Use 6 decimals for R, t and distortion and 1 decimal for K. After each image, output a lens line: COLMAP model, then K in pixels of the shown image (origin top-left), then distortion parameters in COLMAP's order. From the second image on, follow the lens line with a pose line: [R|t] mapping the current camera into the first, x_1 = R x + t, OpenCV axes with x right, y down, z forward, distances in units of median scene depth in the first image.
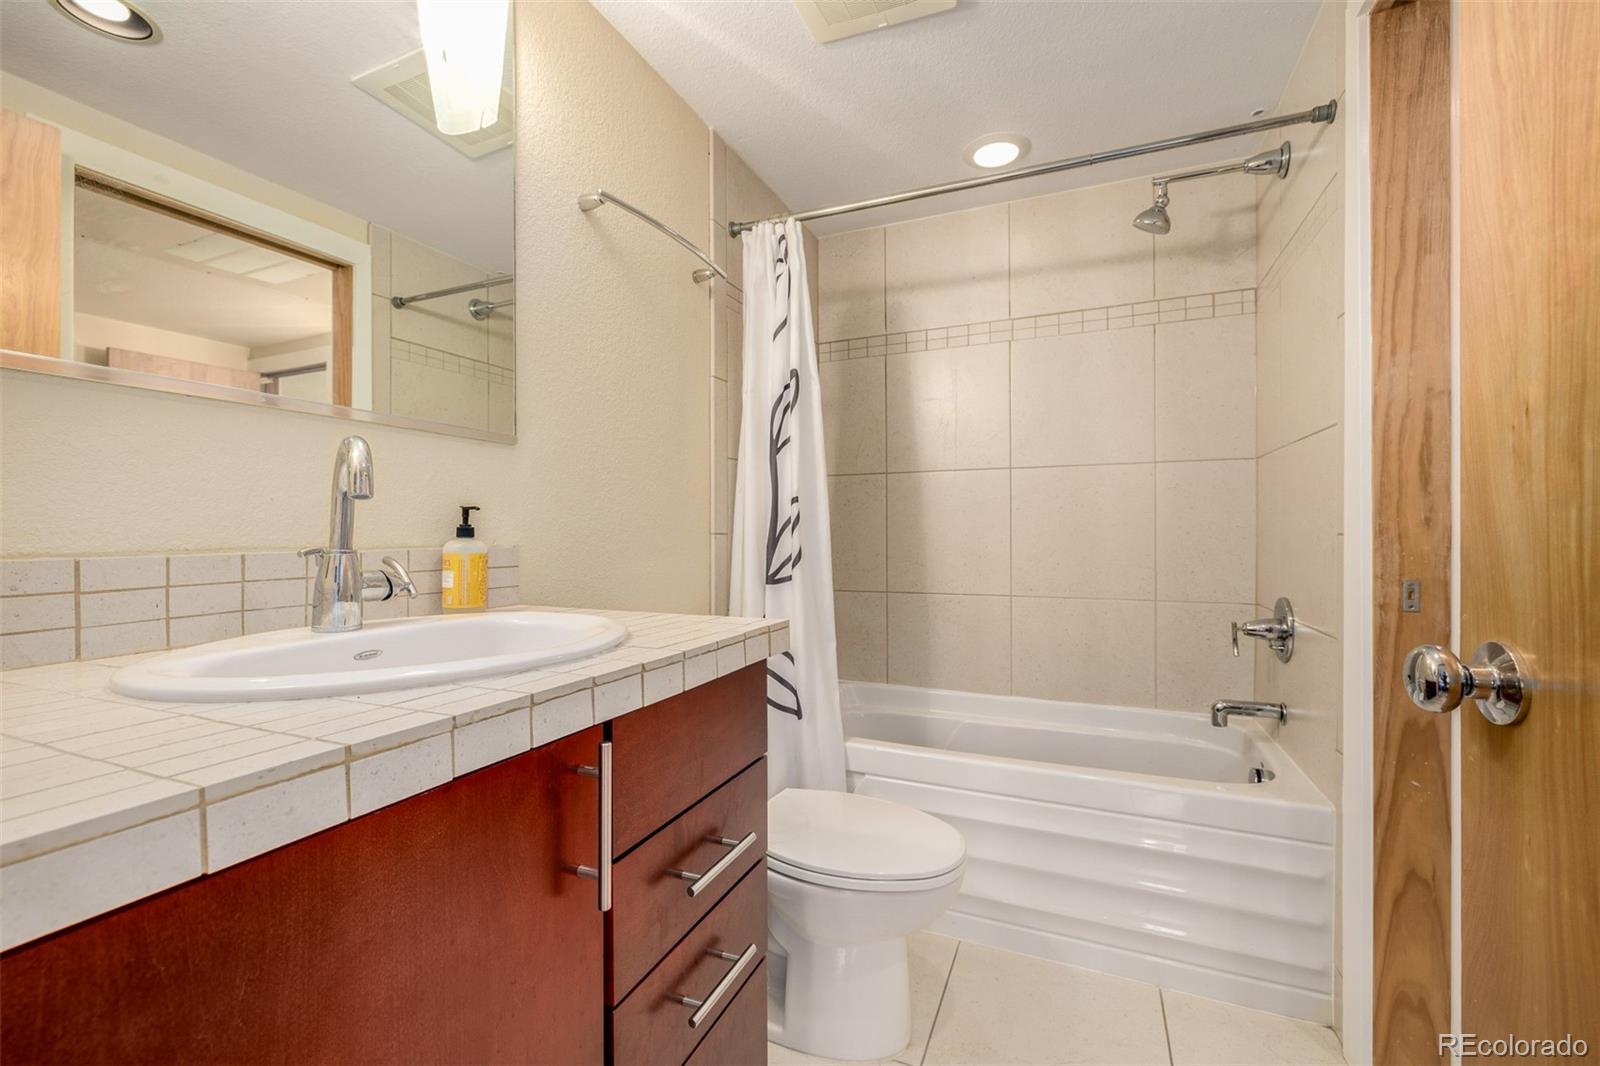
lens RADIAL K [[672.0, 0, 800.0], [0, 672.0, 531.8], [0, 0, 1]] dist [-0.000631, -0.000104]
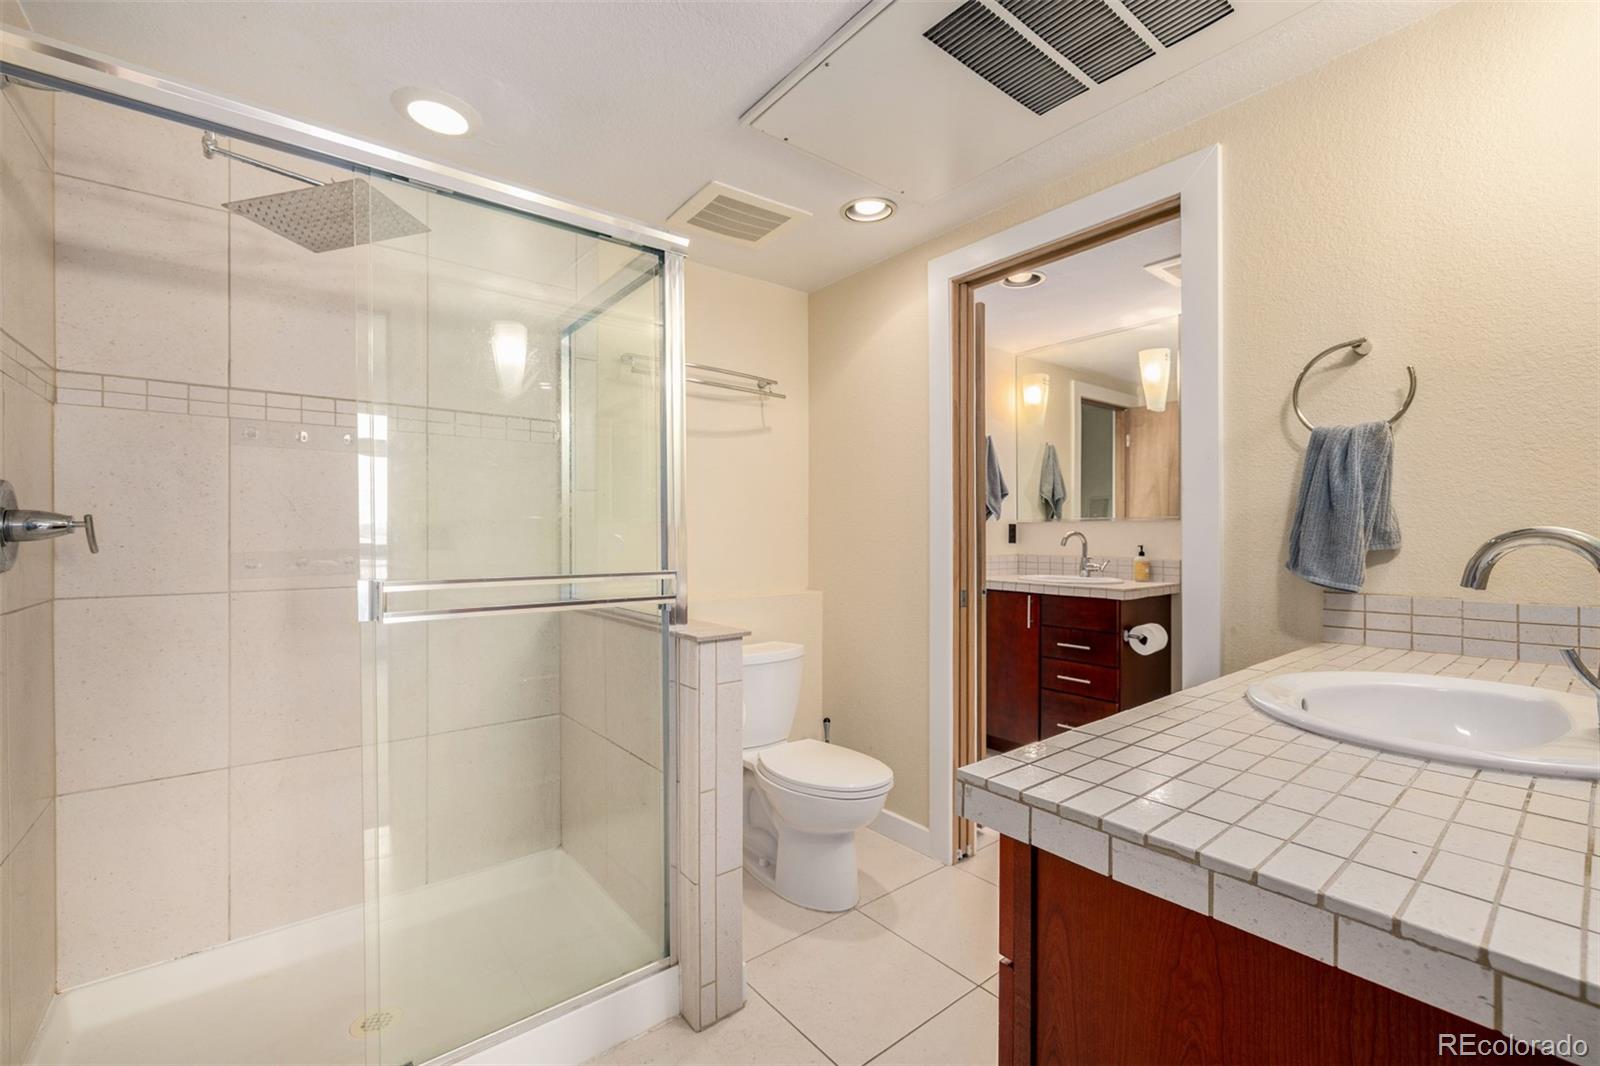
lens RADIAL K [[672.0, 0, 801.3], [0, 672.0, 535.1], [0, 0, 1]] dist [-0.000631, -0.000104]
pose [[-0.470737, 0.004316, -0.882263, 2.825422], [-0.002876, 0.999975, 0.006427, -0.097199], [0.882269, 0.005562, -0.470713, 1.077396]]
